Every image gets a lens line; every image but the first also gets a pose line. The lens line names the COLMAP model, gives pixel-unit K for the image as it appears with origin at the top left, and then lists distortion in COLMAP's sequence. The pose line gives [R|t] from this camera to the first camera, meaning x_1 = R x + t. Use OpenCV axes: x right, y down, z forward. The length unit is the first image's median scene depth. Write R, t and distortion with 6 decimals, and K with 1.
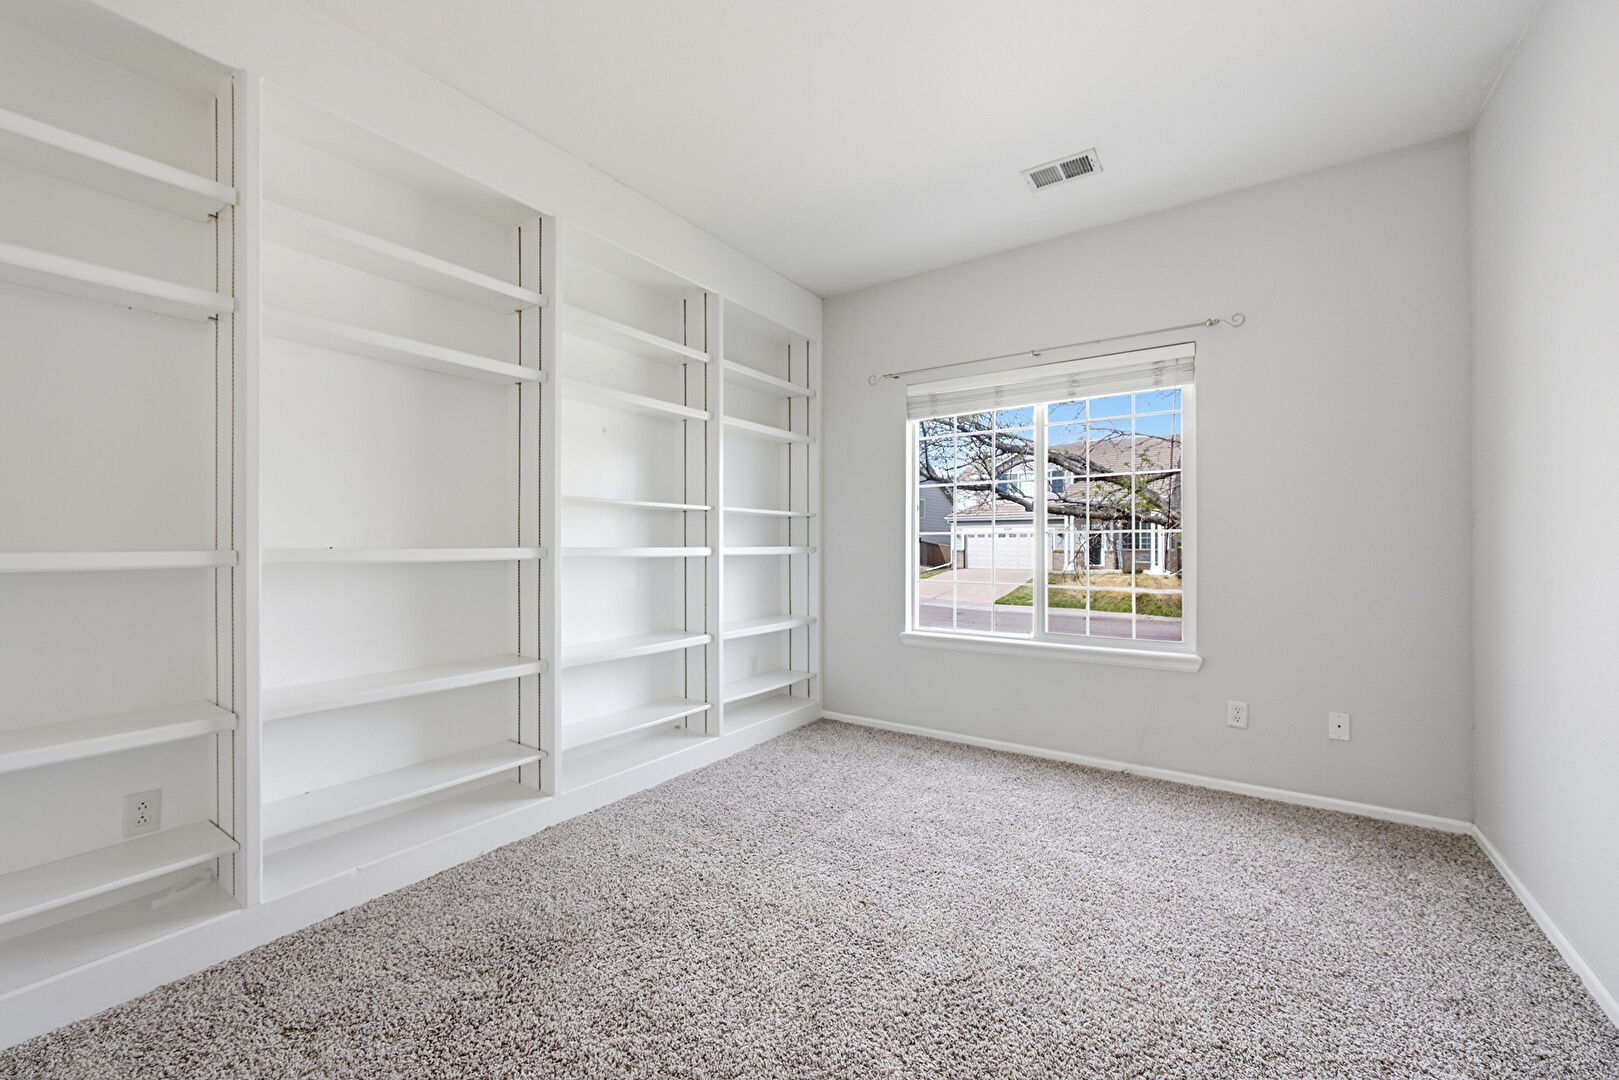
lens RADIAL K [[645.8, 0, 810.8], [0, 645.8, 541.9], [0, 0, 1]] dist [-0.002458, -0.000396]
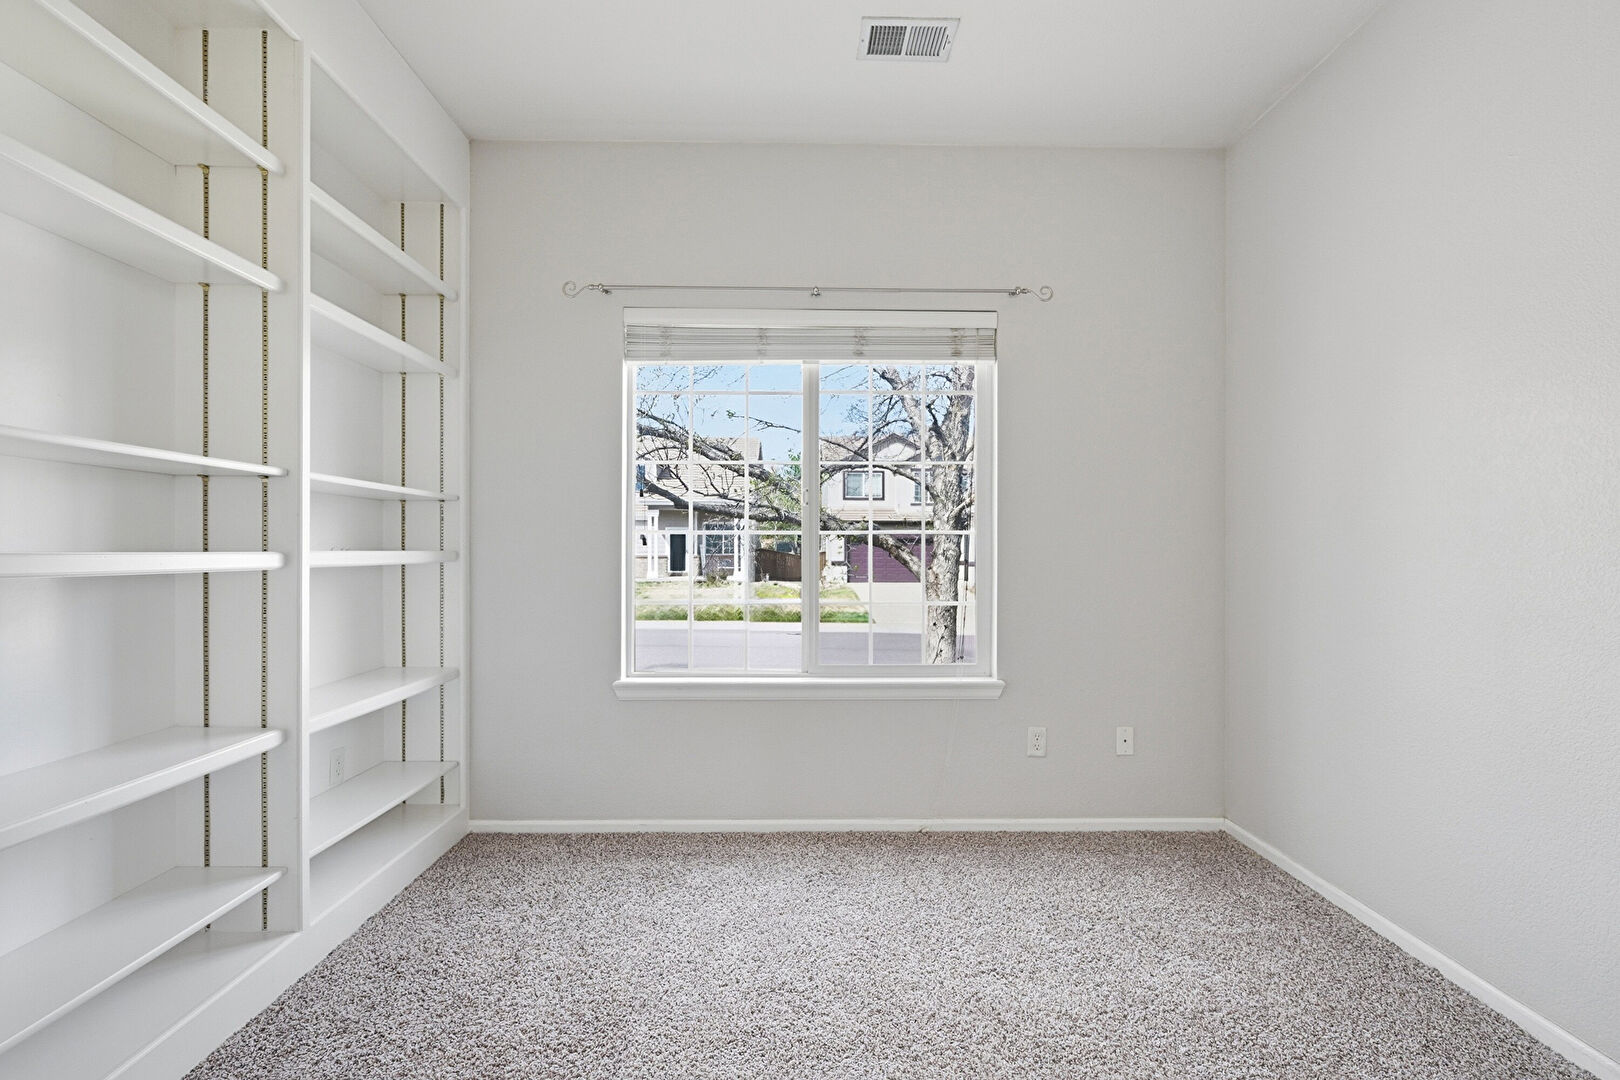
lens RADIAL K [[743.2, 0, 809.7], [0, 743.2, 548.2], [0, 0, 1]] dist [0.001233, -0.000224]
pose [[0.815276, 0.003428, 0.579063, -0.152554], [-0.005322, 0.999985, 0.001573, 0.002452], [-0.579049, -0.004364, 0.815281, 0.297348]]
